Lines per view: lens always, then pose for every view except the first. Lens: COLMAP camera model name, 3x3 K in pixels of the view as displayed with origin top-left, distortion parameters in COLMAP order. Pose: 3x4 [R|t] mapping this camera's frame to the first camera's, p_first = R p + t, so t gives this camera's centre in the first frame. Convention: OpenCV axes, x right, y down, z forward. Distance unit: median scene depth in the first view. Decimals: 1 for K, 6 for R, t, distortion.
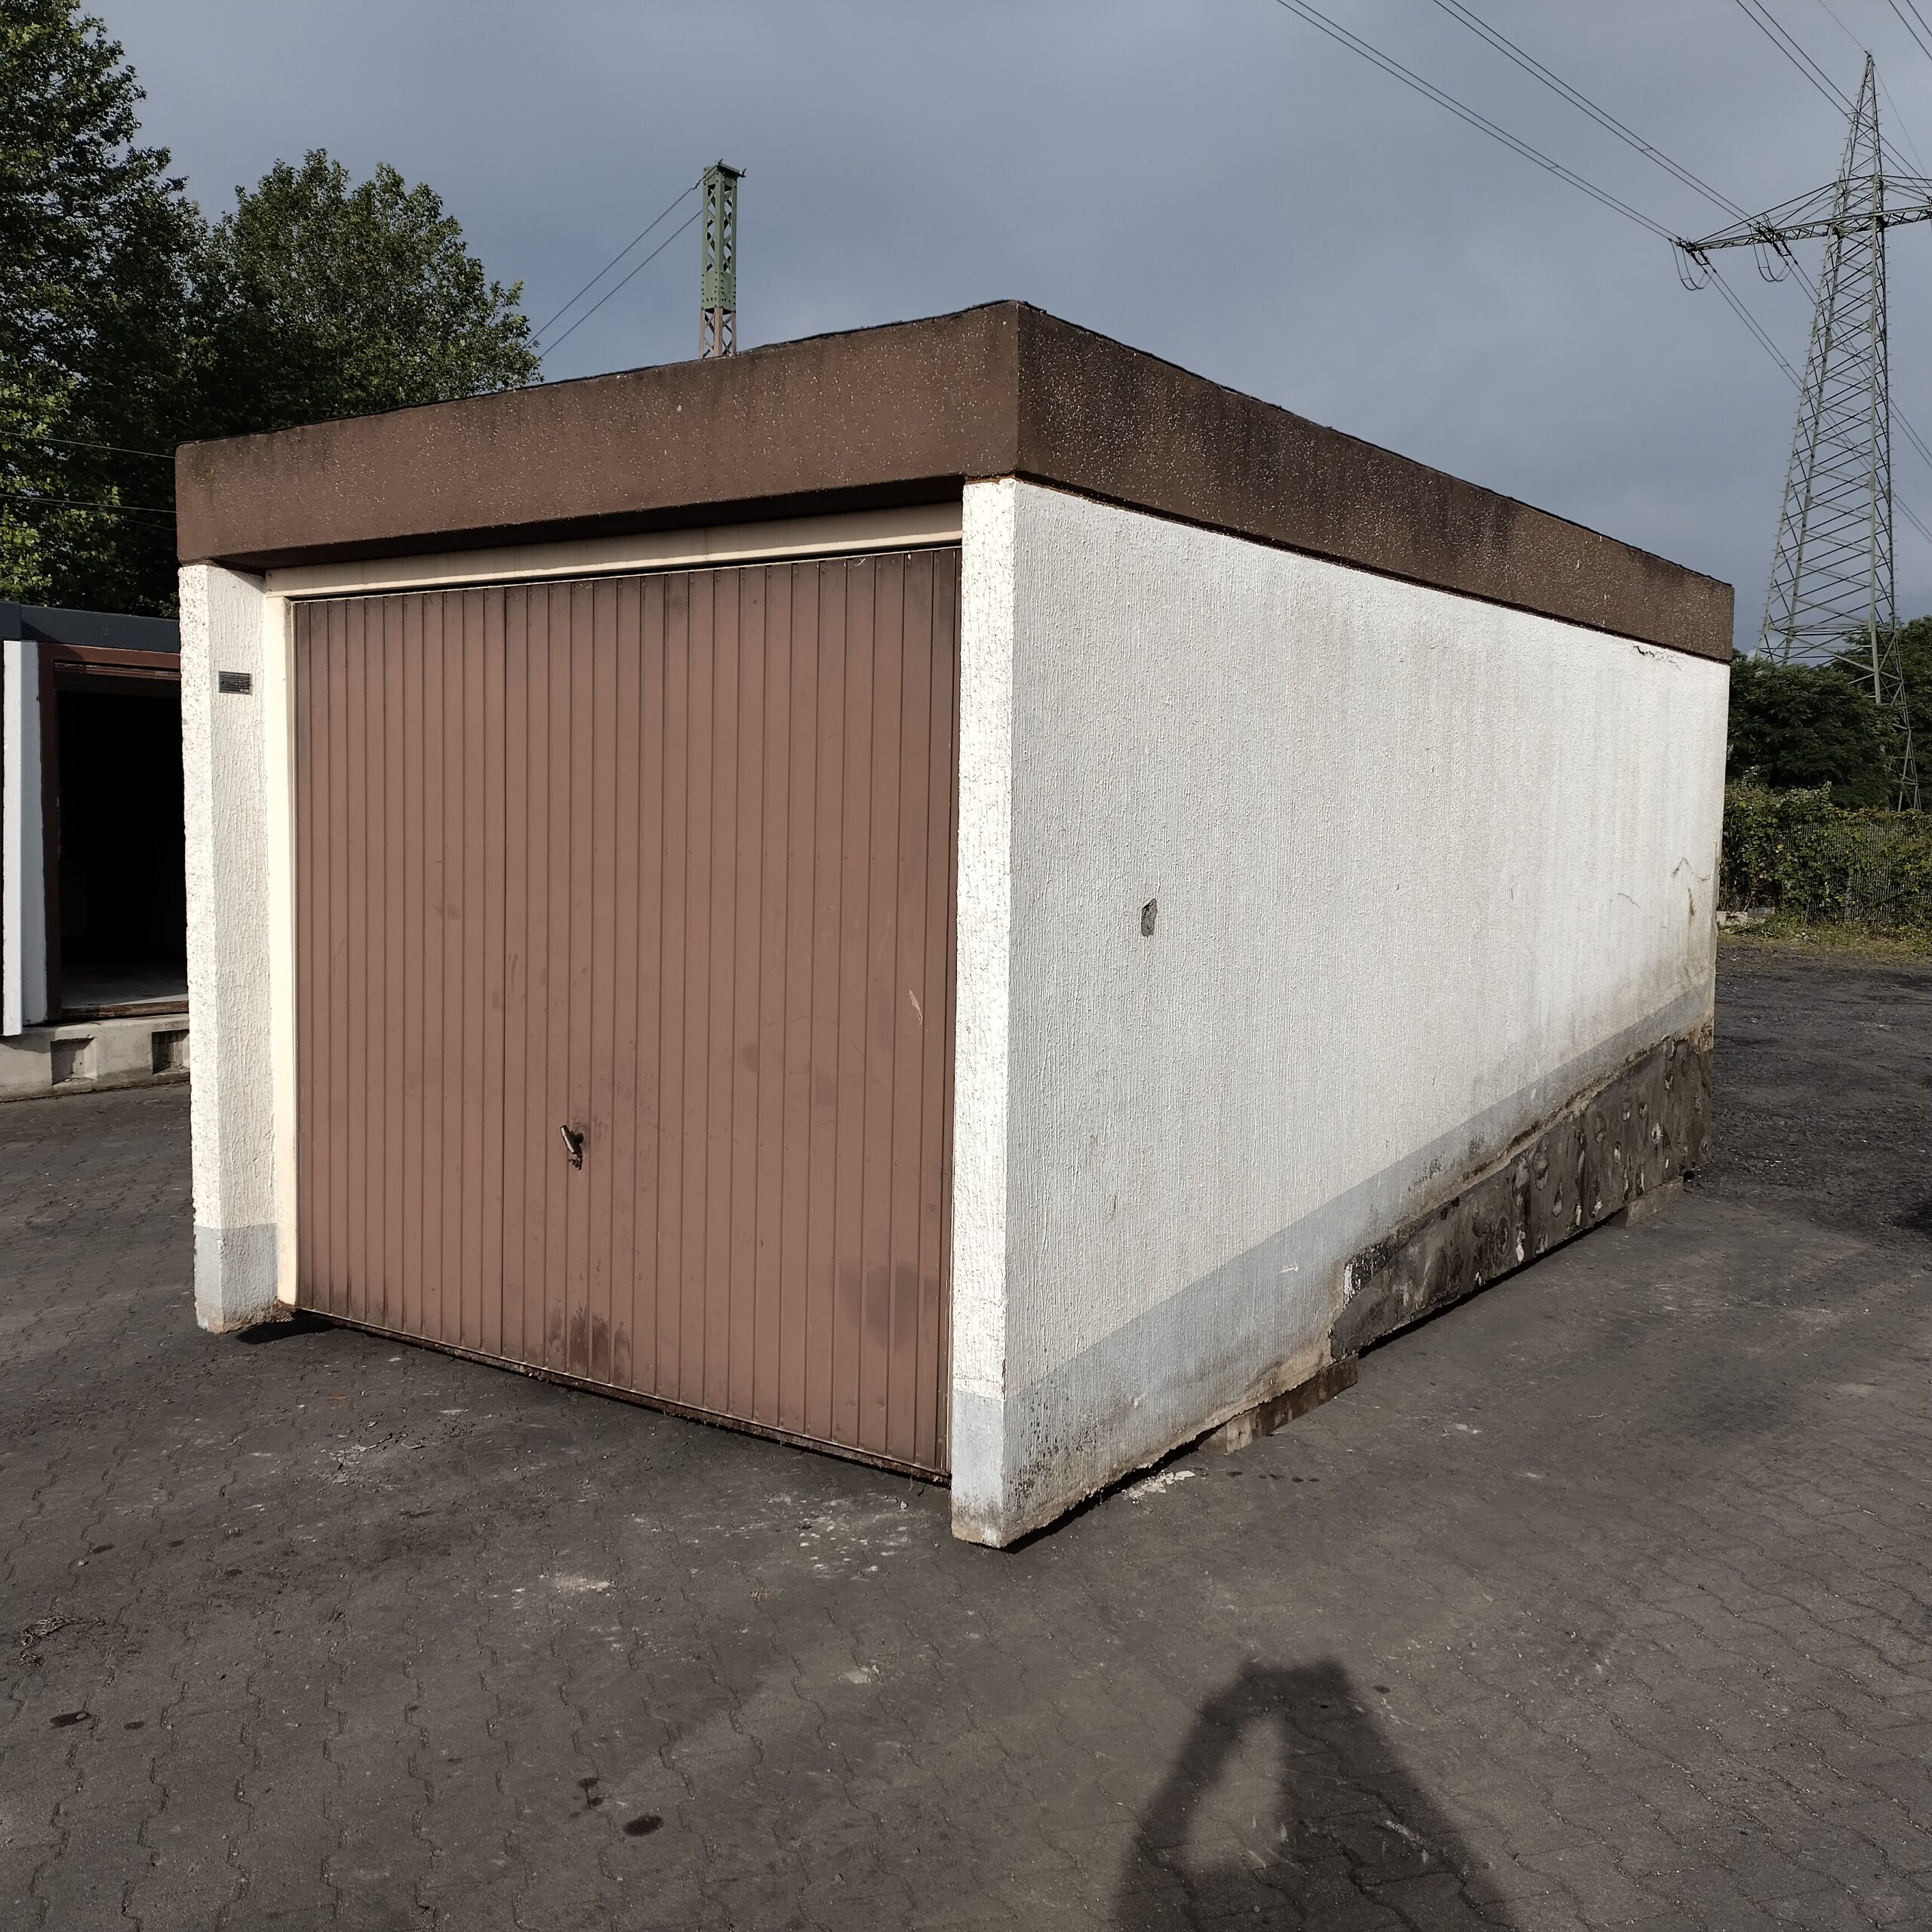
lens RADIAL K [[1871.2, 0, 966.0], [0, 1871.2, 966.0], [0, 0, 1]] dist [0.155051, -0.317081]
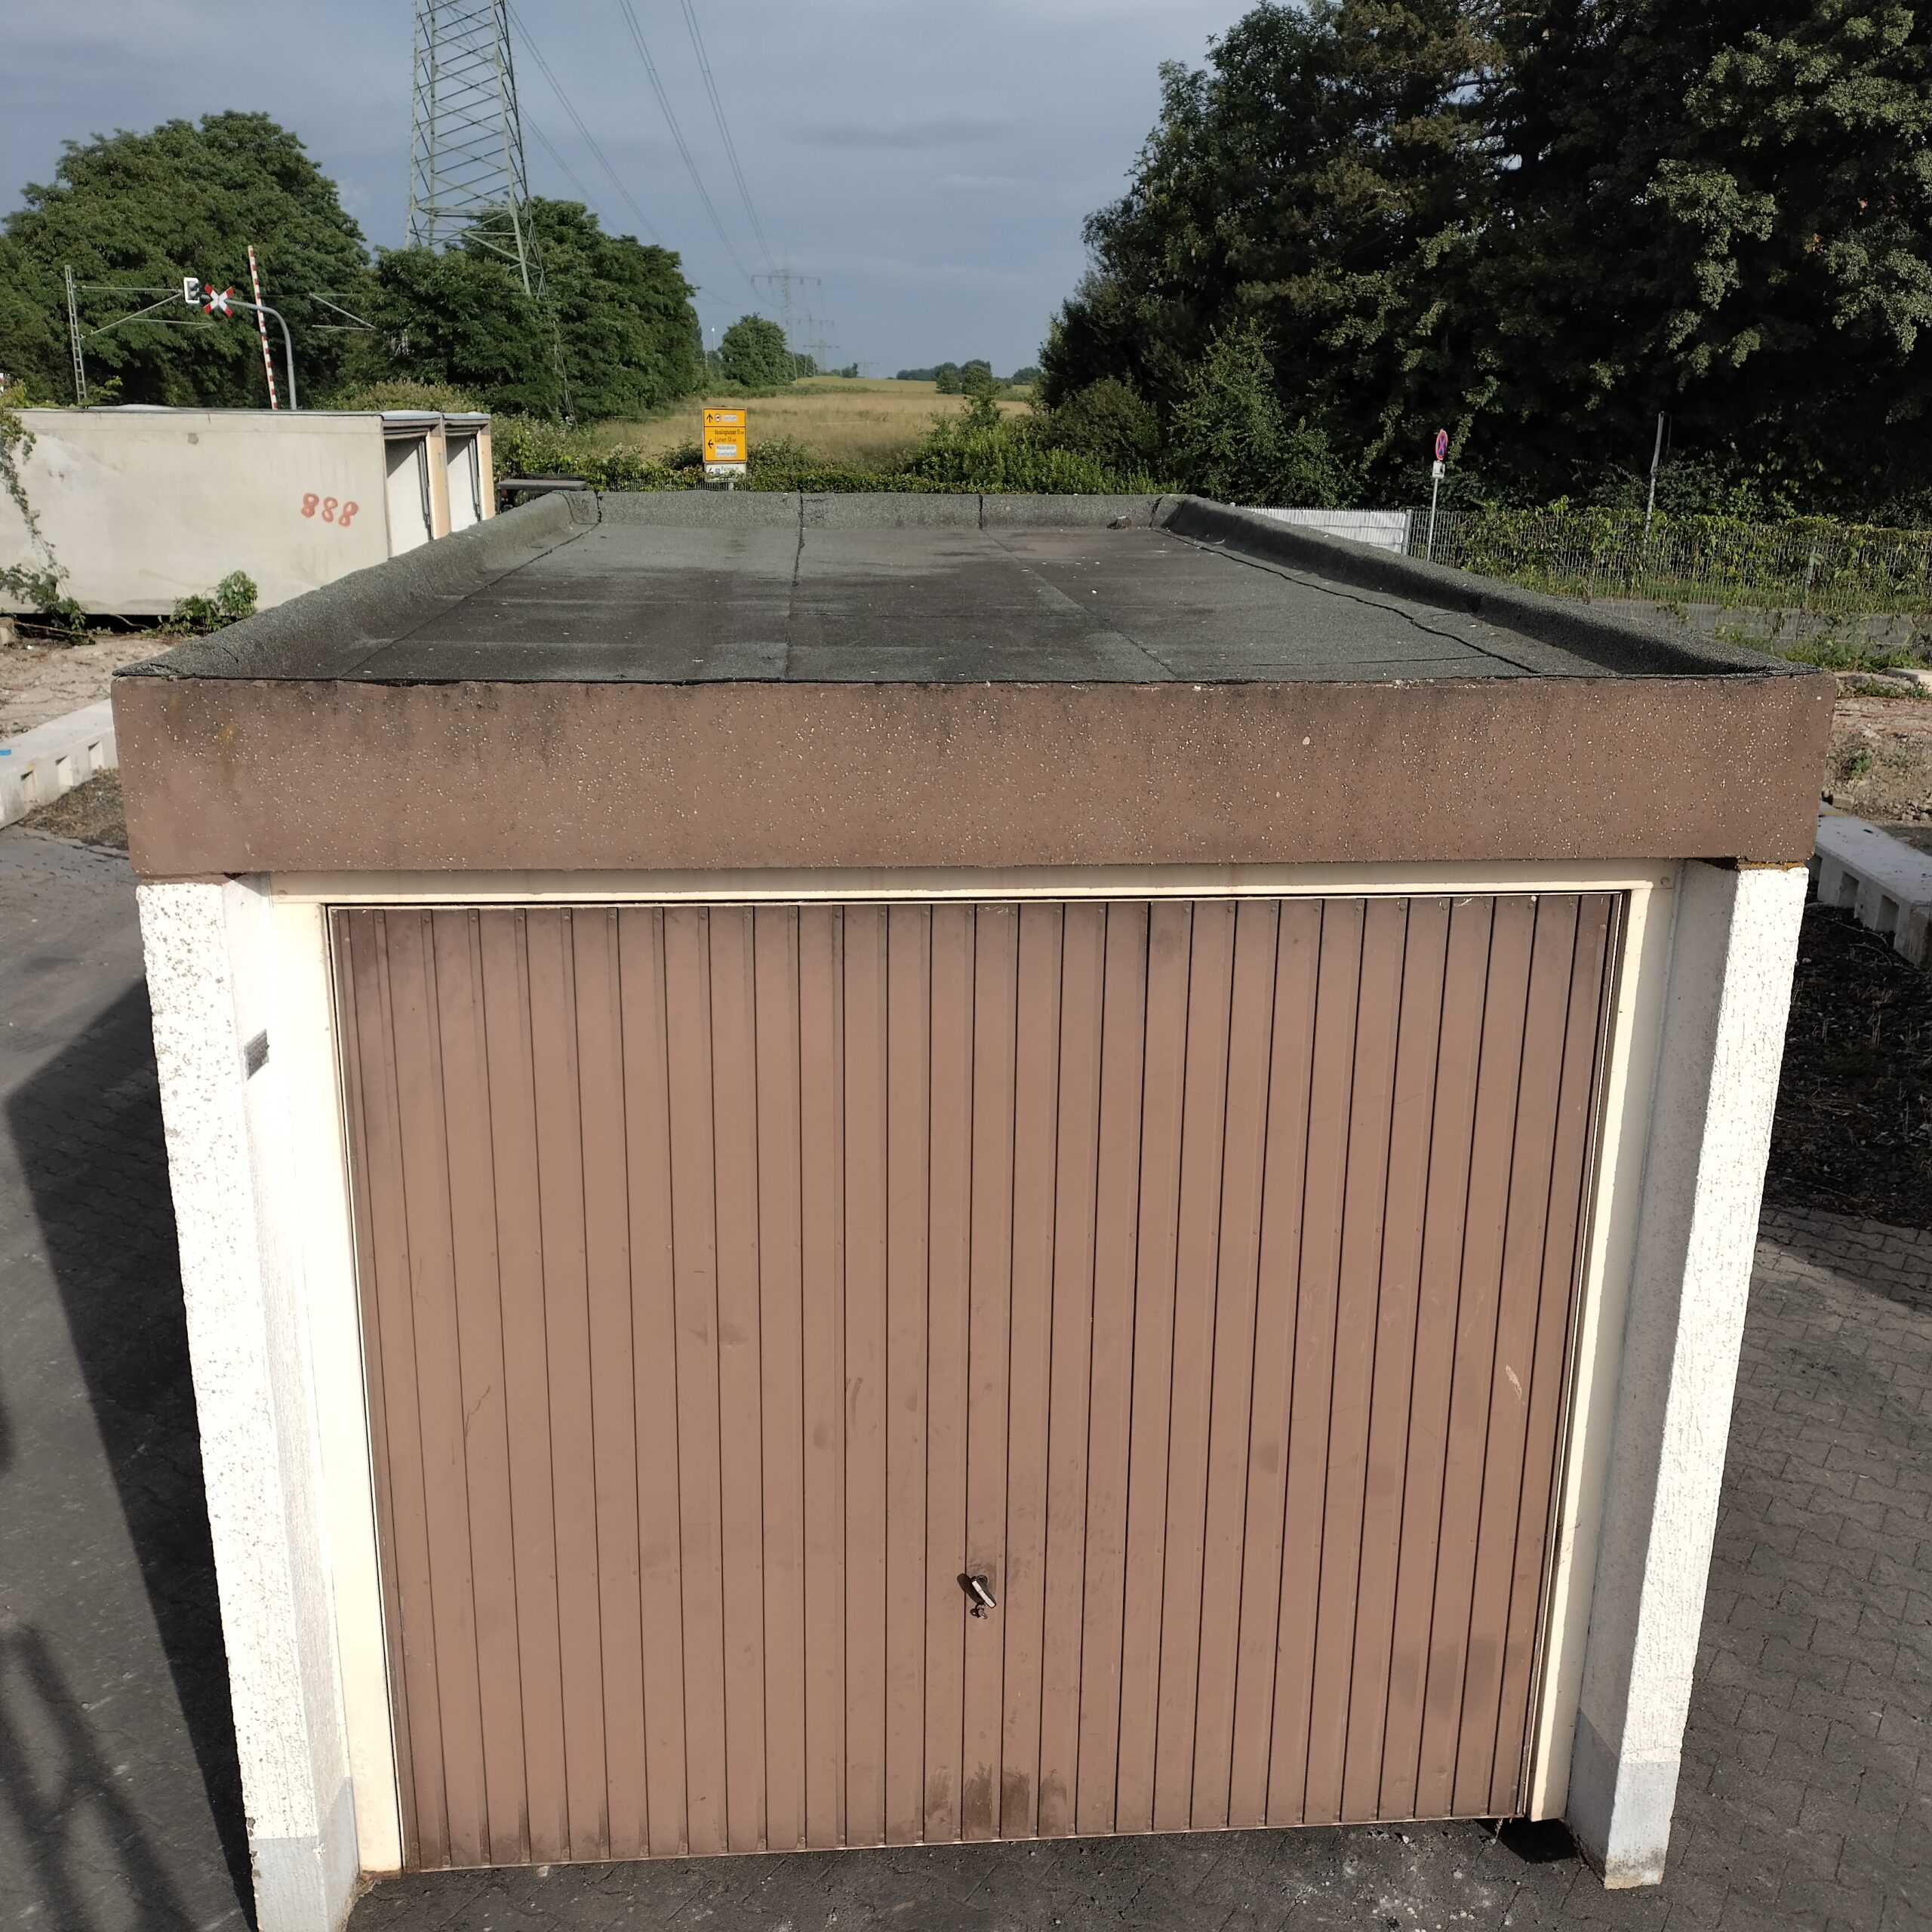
lens RADIAL K [[1885.2, 0, 968.7], [0, 1885.2, 963.1], [0, 0, 1]] dist [0.119107, -0.216919]
pose [[0.763547, -0.188877, 0.617512, -0.668300], [0.048563, 0.970355, 0.236753, -0.356603], [-0.643923, -0.150784, 0.750085, 0.458443]]
